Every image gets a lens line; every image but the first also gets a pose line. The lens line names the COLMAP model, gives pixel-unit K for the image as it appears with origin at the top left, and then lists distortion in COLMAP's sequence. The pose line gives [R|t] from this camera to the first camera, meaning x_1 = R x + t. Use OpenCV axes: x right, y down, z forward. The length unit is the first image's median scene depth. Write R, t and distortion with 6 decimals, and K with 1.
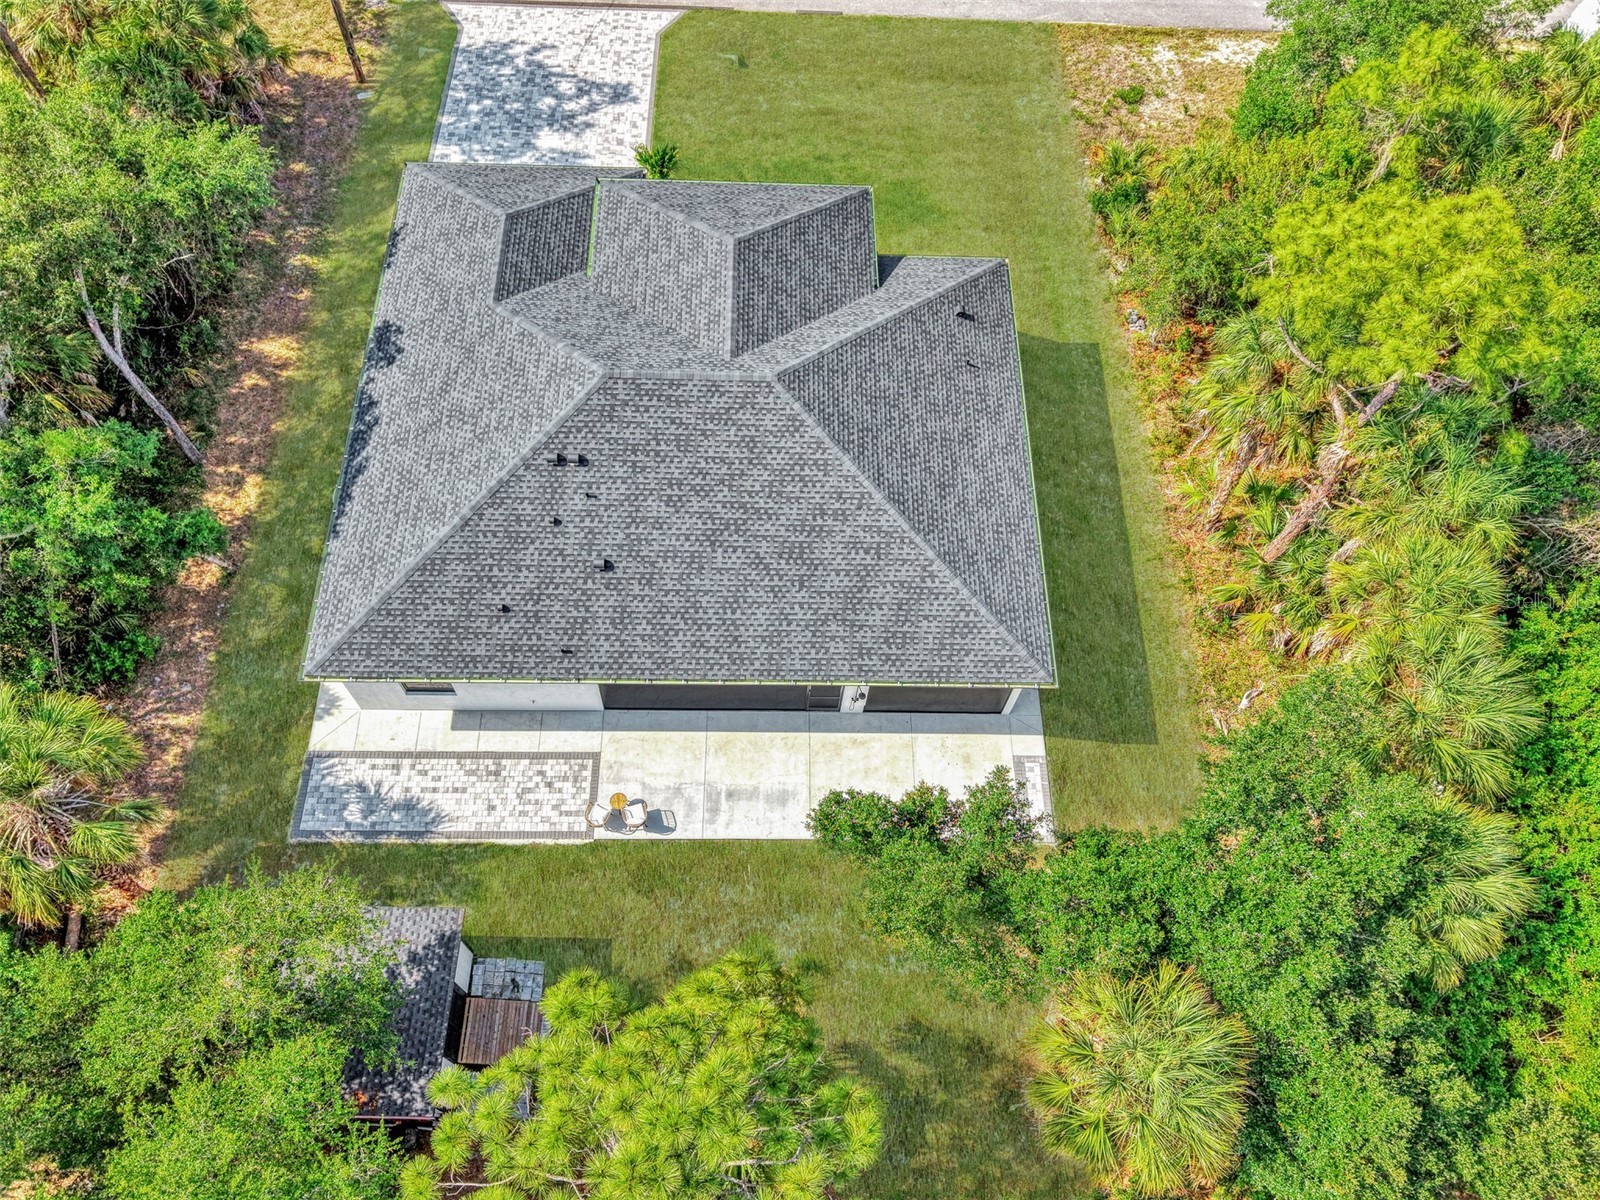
lens RADIAL K [[1223.2, 0, 801.0], [0, 1223.2, 613.7], [0, 0, 1]] dist [-0.019509, 0.011170]
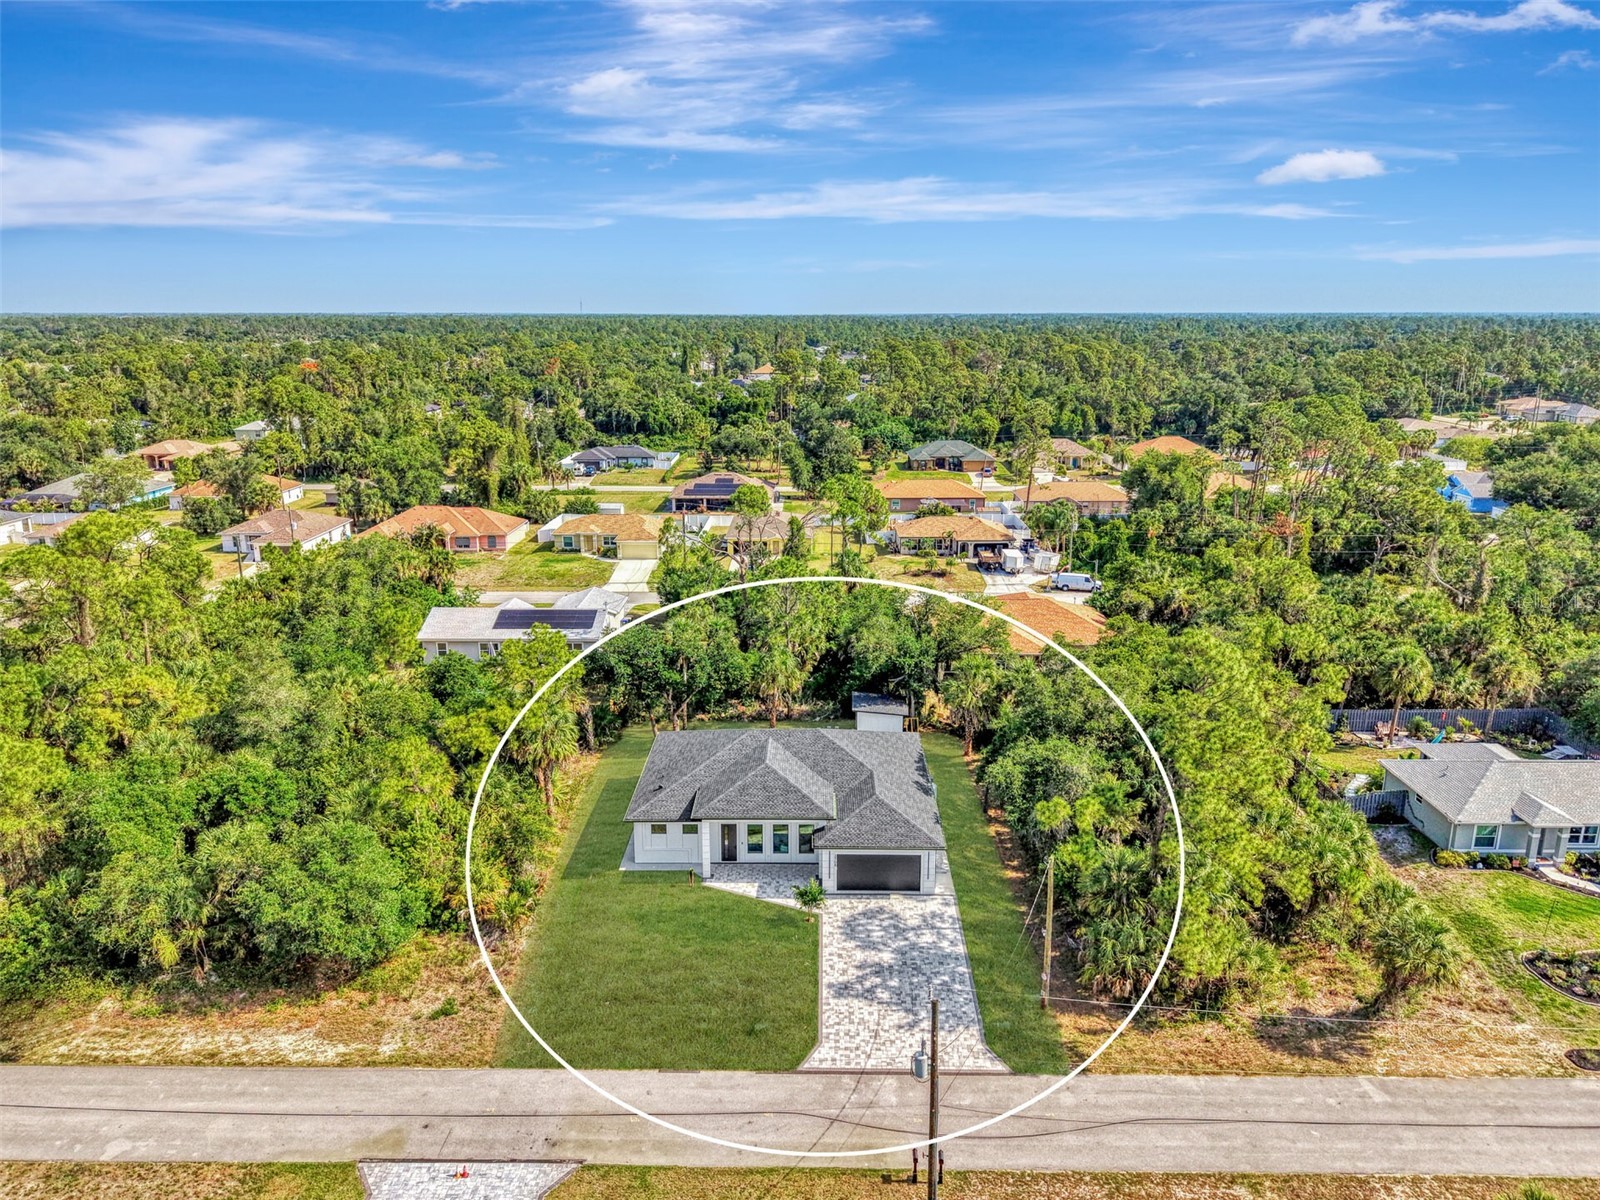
lens RADIAL K [[1183.9, 0, 797.4], [0, 1183.9, 574.8], [0, 0, 1]] dist [0.042317, -0.000937]
pose [[-0.998656, -0.047802, 0.020039, -0.137412], [0.006803, 0.262384, 0.964940, -2.428050], [-0.051384, 0.963779, -0.261706, 1.211771]]
